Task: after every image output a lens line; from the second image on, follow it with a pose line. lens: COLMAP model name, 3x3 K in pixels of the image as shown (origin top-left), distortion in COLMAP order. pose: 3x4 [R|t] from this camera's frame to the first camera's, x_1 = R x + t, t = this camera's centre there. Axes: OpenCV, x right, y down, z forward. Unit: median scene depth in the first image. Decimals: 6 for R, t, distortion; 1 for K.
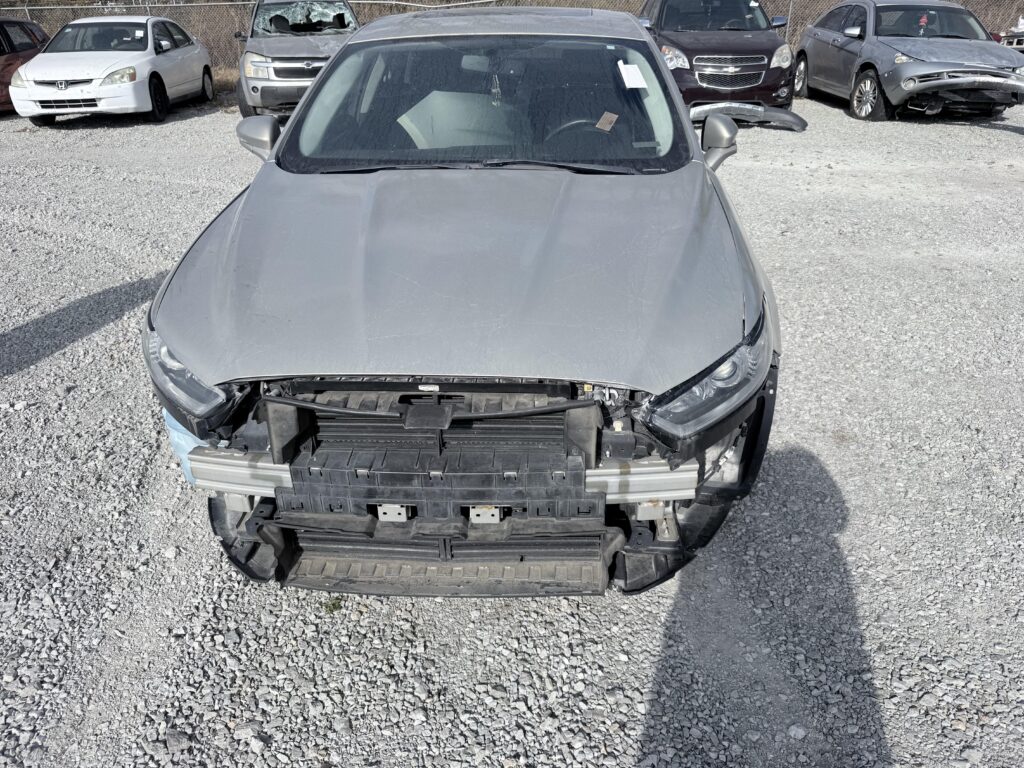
lens RADIAL K [[696.3, 0, 511.4], [0, 696.3, 383.0], [0, 0, 1]] dist [-0.002752, -0.018758]
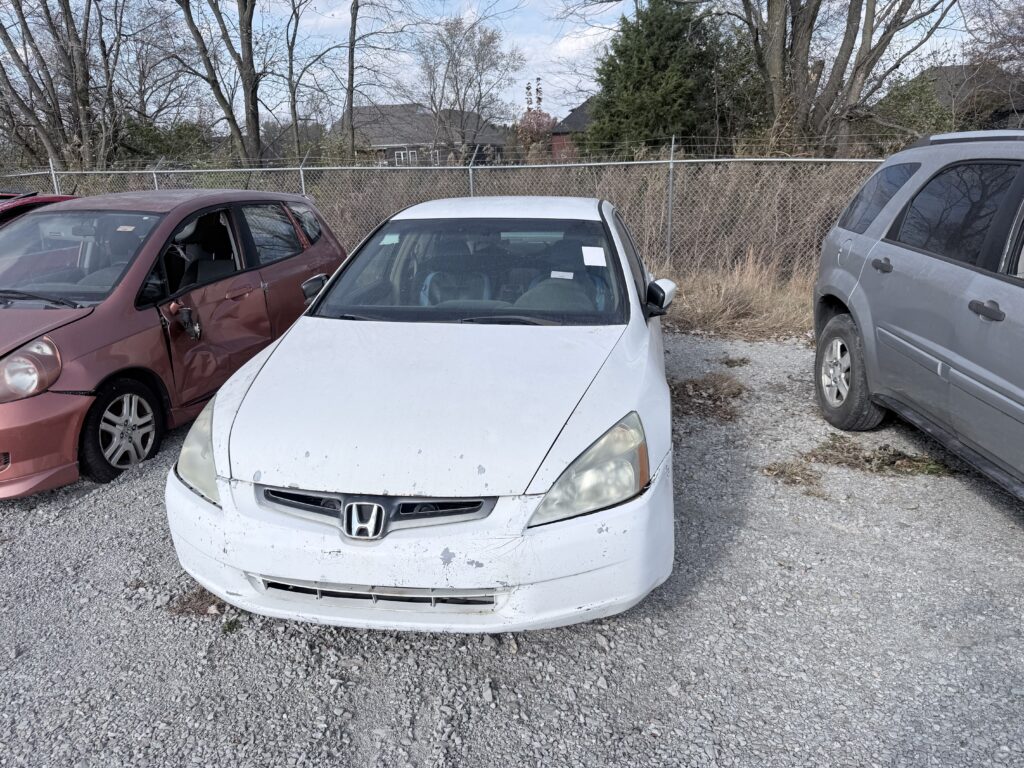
lens RADIAL K [[696.3, 0, 507.6], [0, 696.3, 386.6], [0, 0, 1]] dist [-0.002752, -0.018758]
pose [[0.957848, 0.075189, -0.277260, -0.511607], [-0.124760, 0.978250, -0.165718, -0.411802], [0.258770, 0.193324, 0.946395, 0.739476]]
